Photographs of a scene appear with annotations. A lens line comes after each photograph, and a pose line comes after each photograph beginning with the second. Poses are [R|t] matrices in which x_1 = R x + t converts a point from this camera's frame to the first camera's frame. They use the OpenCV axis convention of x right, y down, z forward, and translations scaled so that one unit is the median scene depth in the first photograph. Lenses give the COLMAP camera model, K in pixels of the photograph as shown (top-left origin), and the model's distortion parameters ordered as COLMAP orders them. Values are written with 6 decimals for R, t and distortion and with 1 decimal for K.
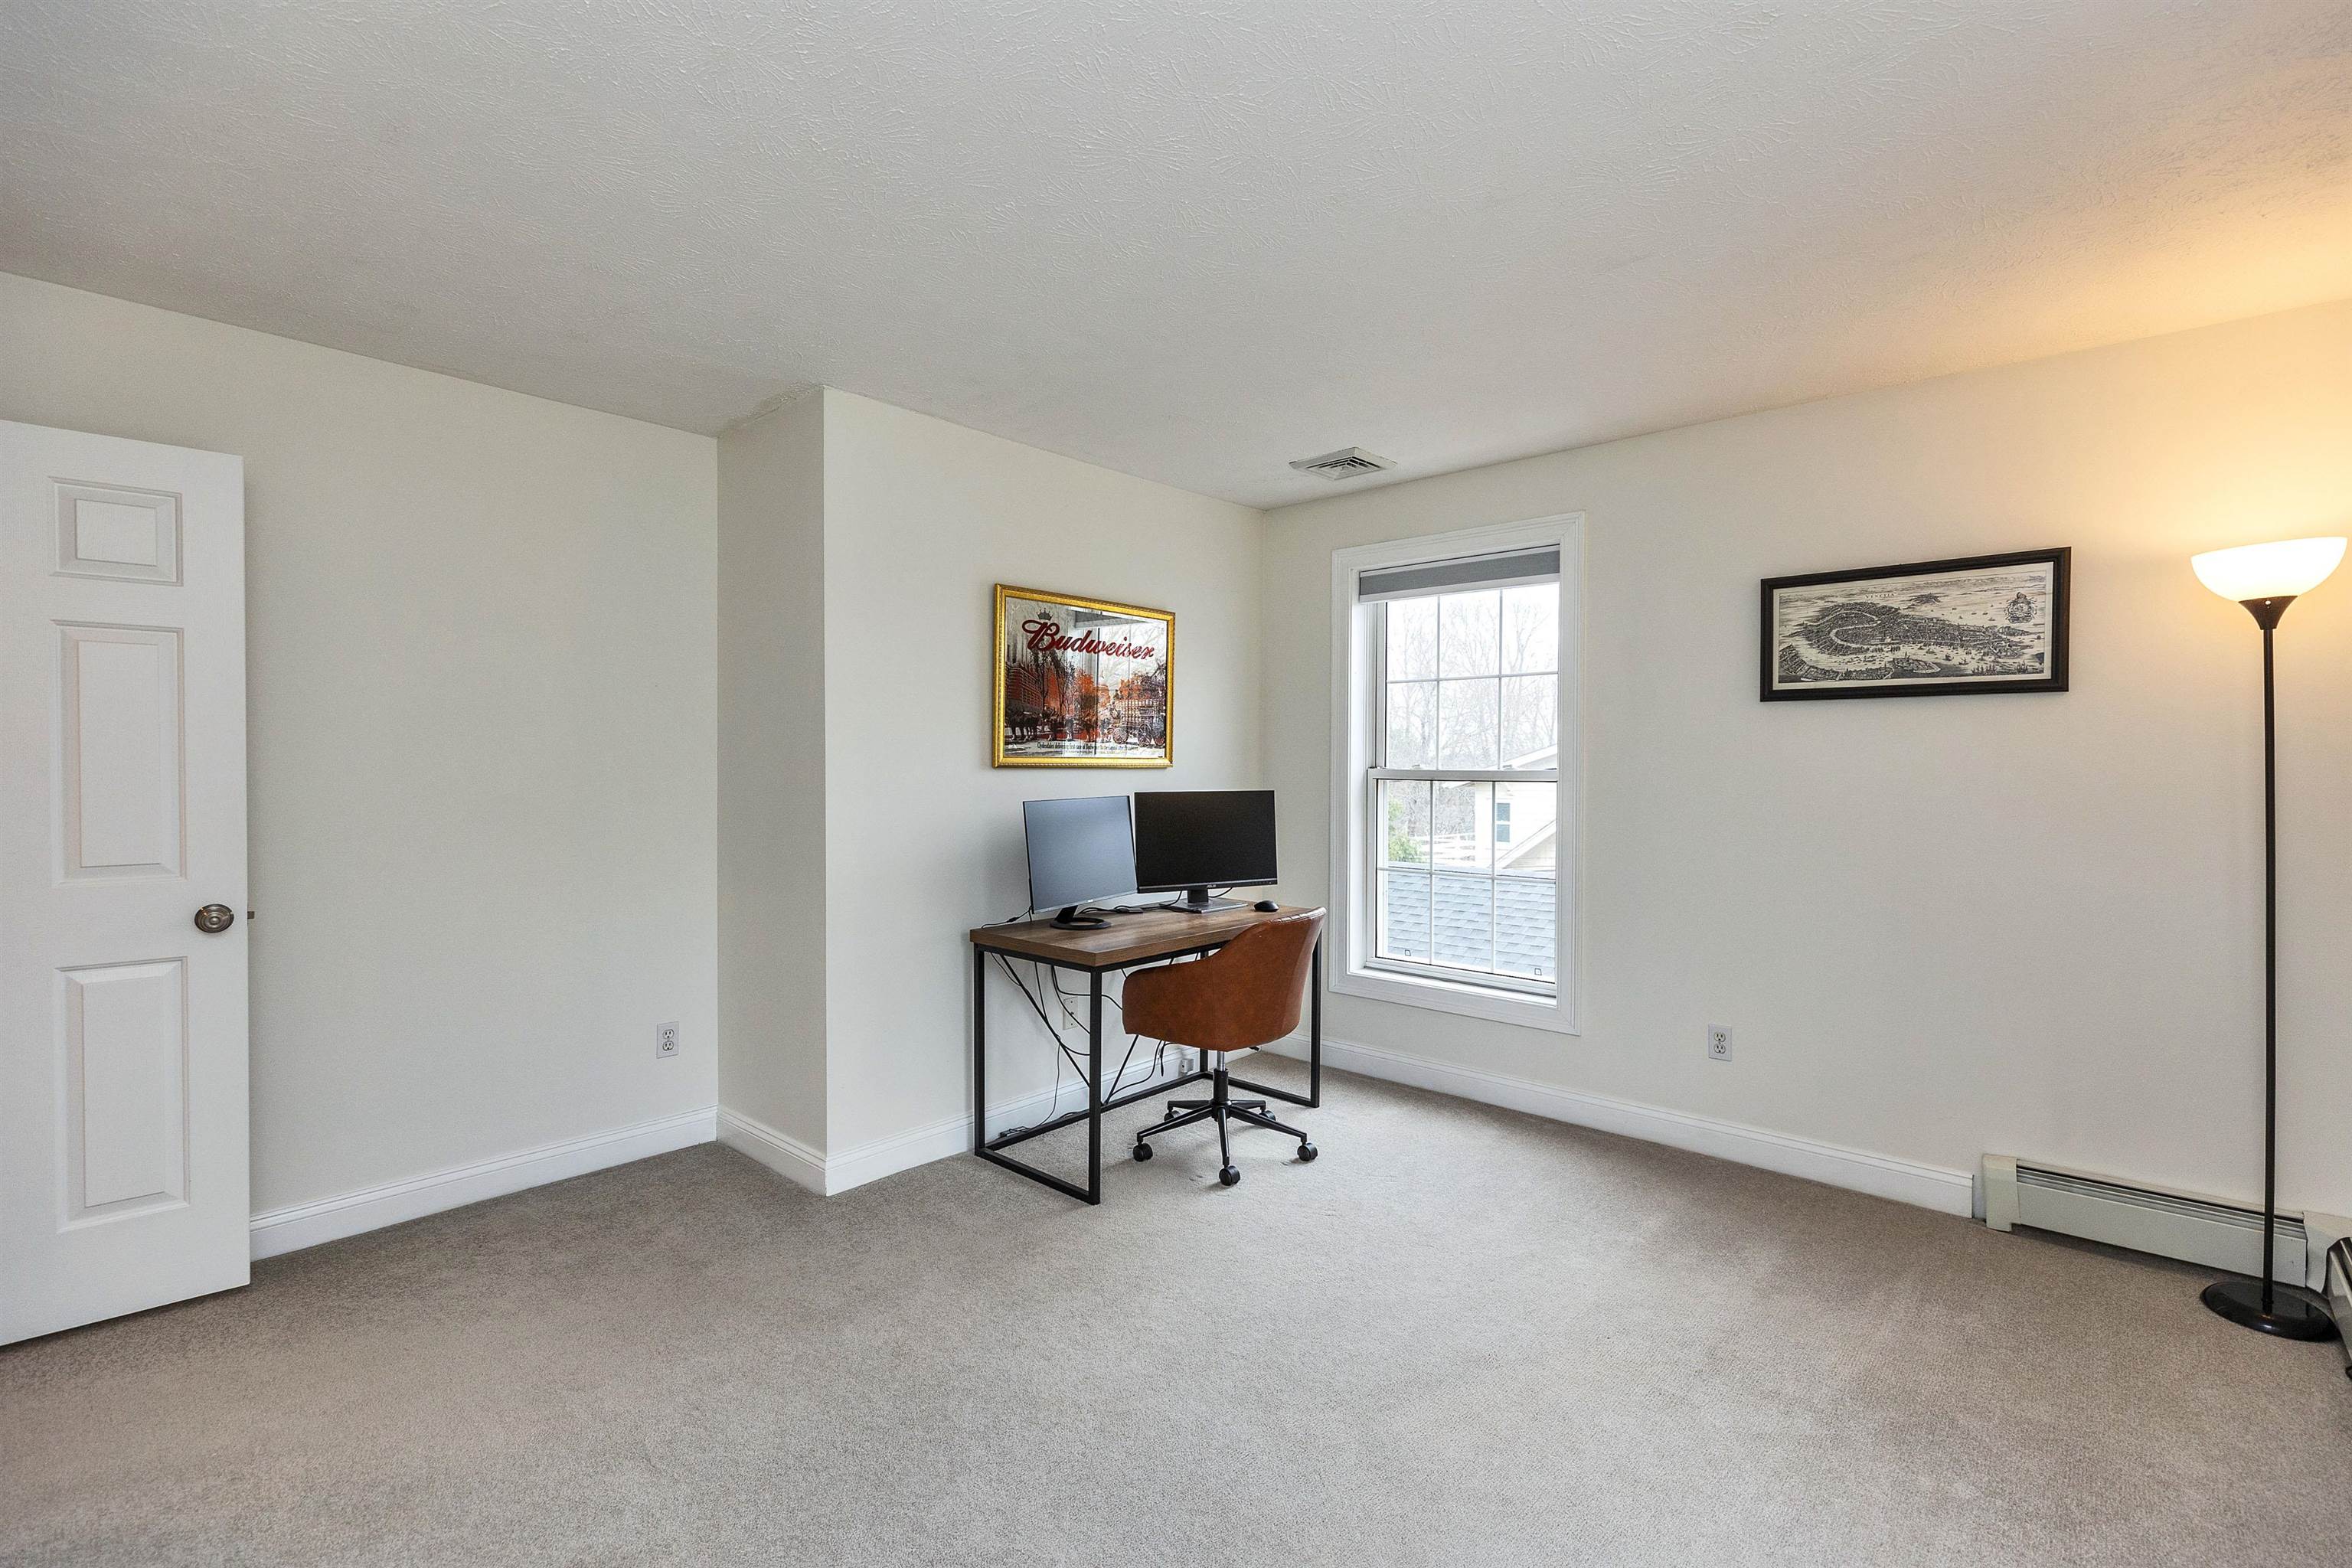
lens RADIAL K [[1041.8, 0, 1164.6], [0, 1041.8, 790.3], [0, 0, 1]] dist [0.005125, 0.000210]
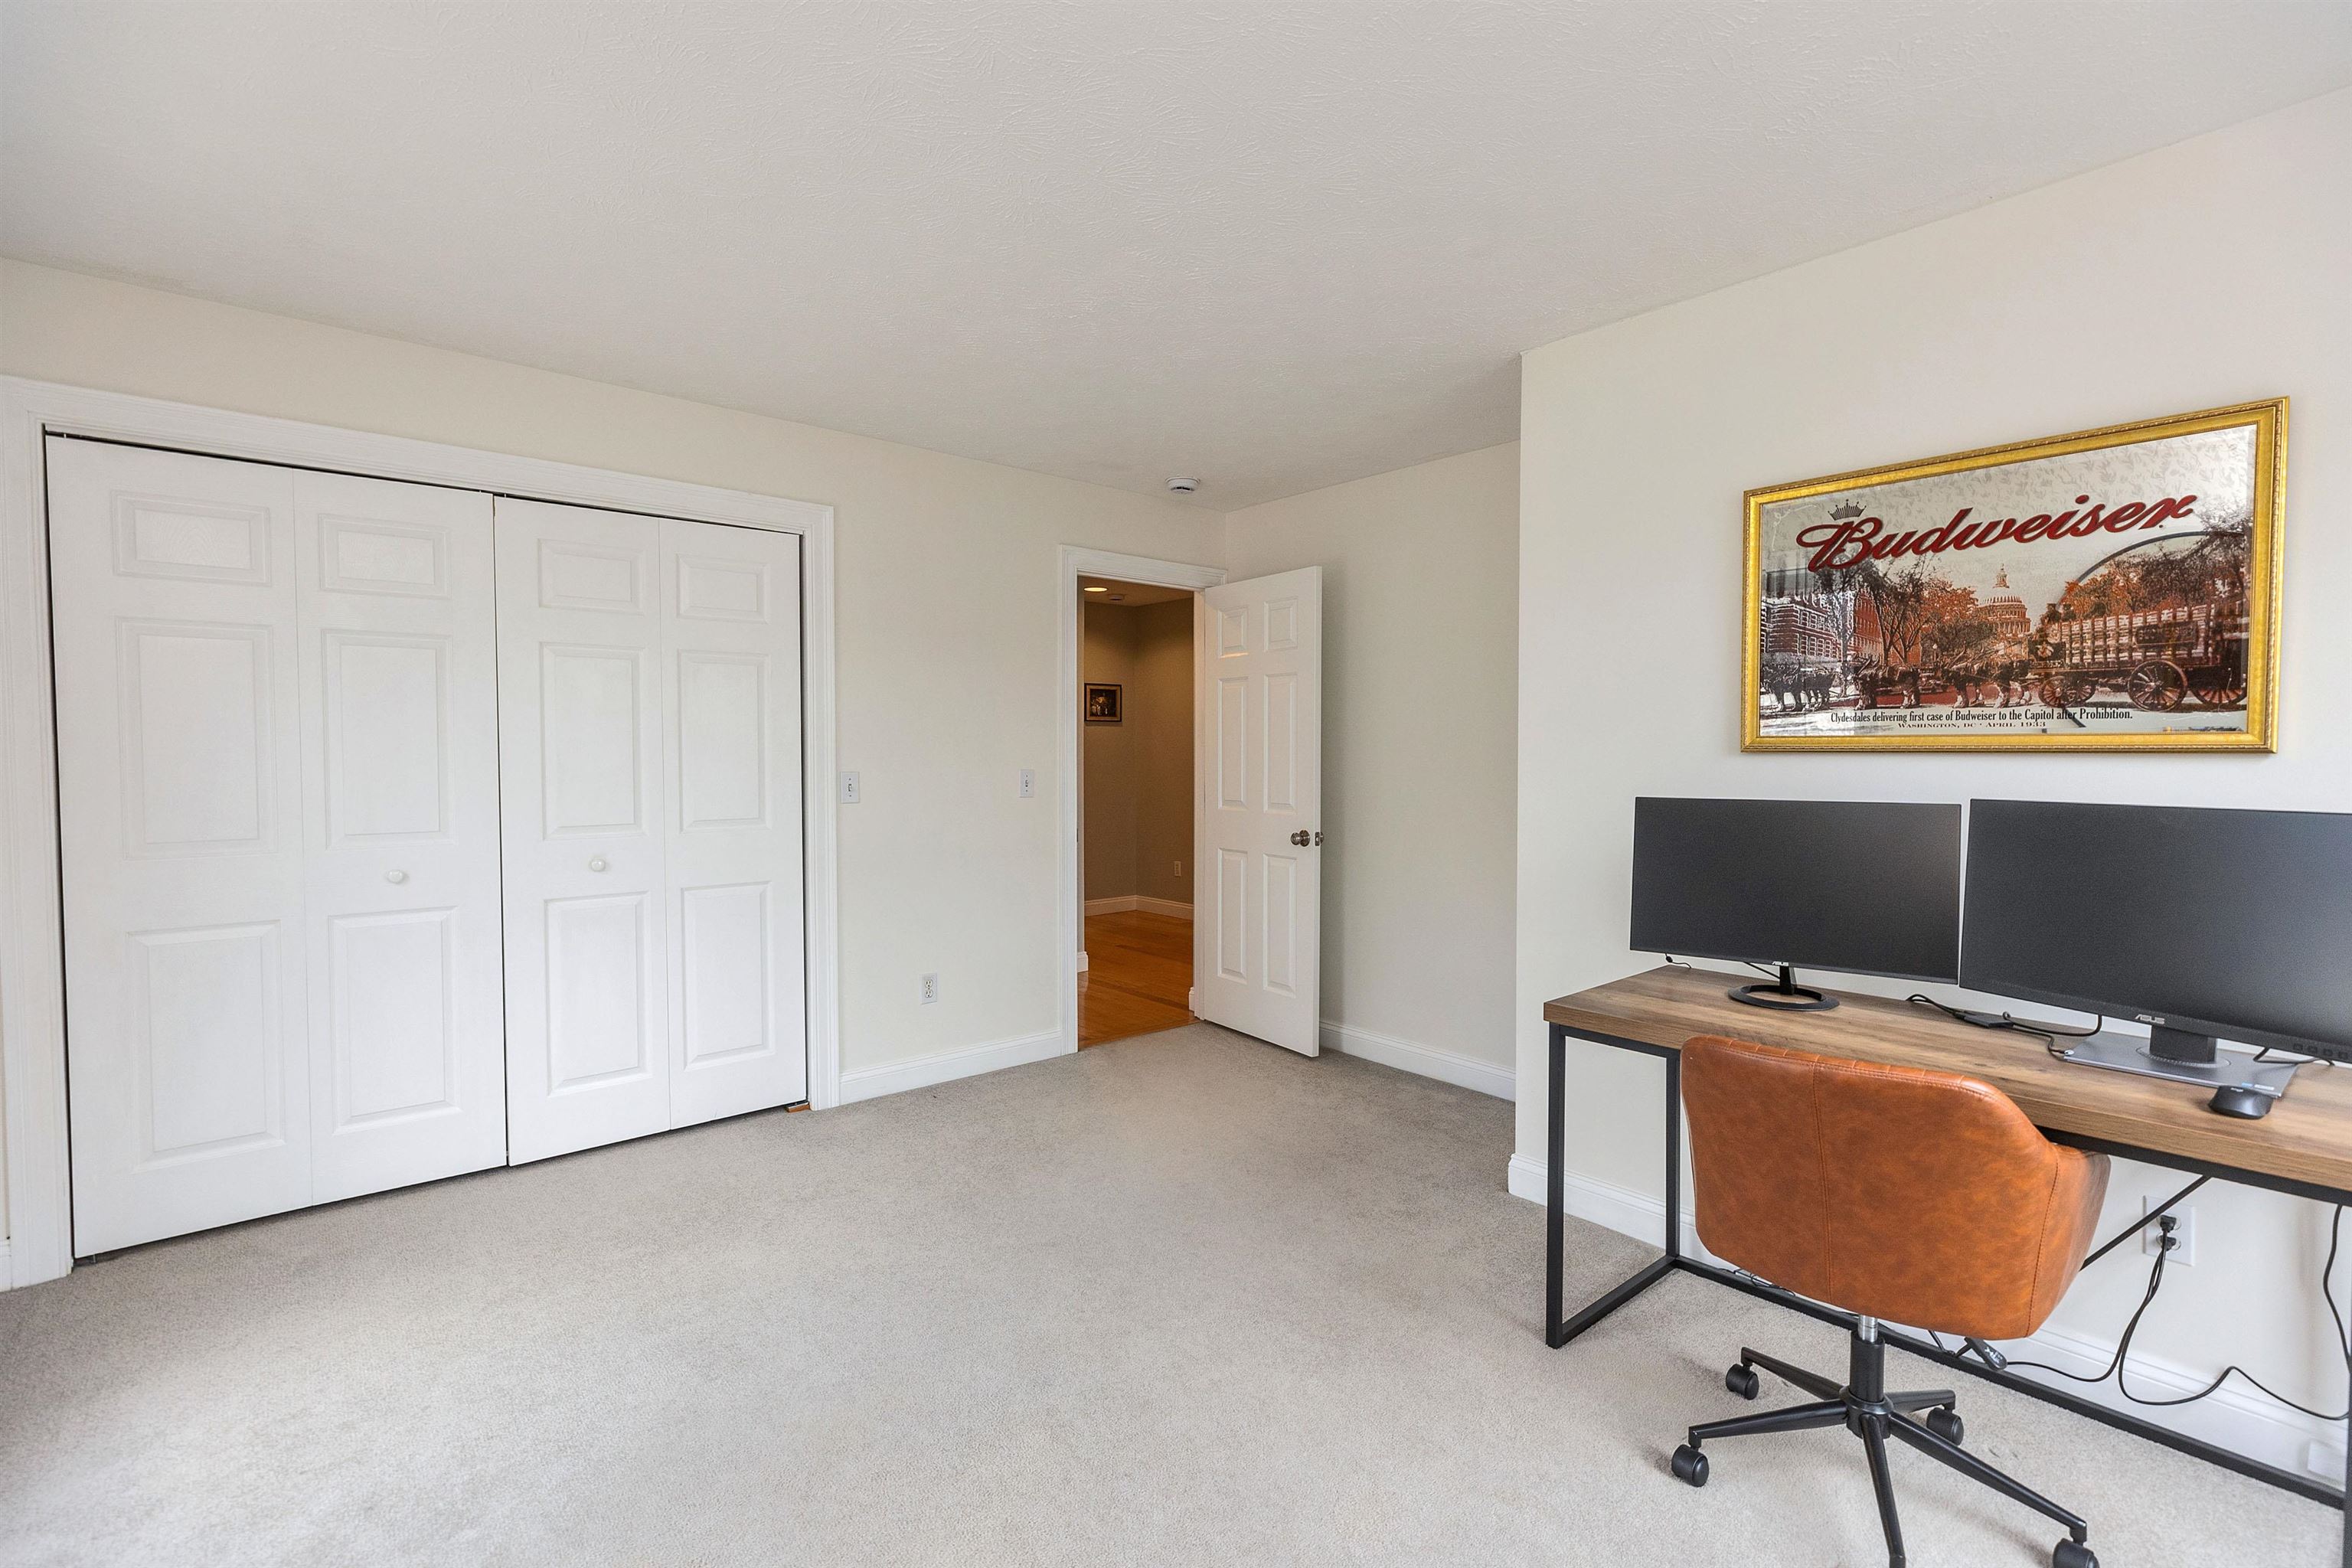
lens RADIAL K [[1041.8, 0, 1164.6], [0, 1041.8, 790.3], [0, 0, 1]] dist [0.005125, 0.000210]
pose [[-0.125927, 0.034125, -0.991452, 0.962059], [-0.027834, 0.998893, 0.037916, -0.019350], [0.991649, 0.032370, -0.124838, 1.138787]]
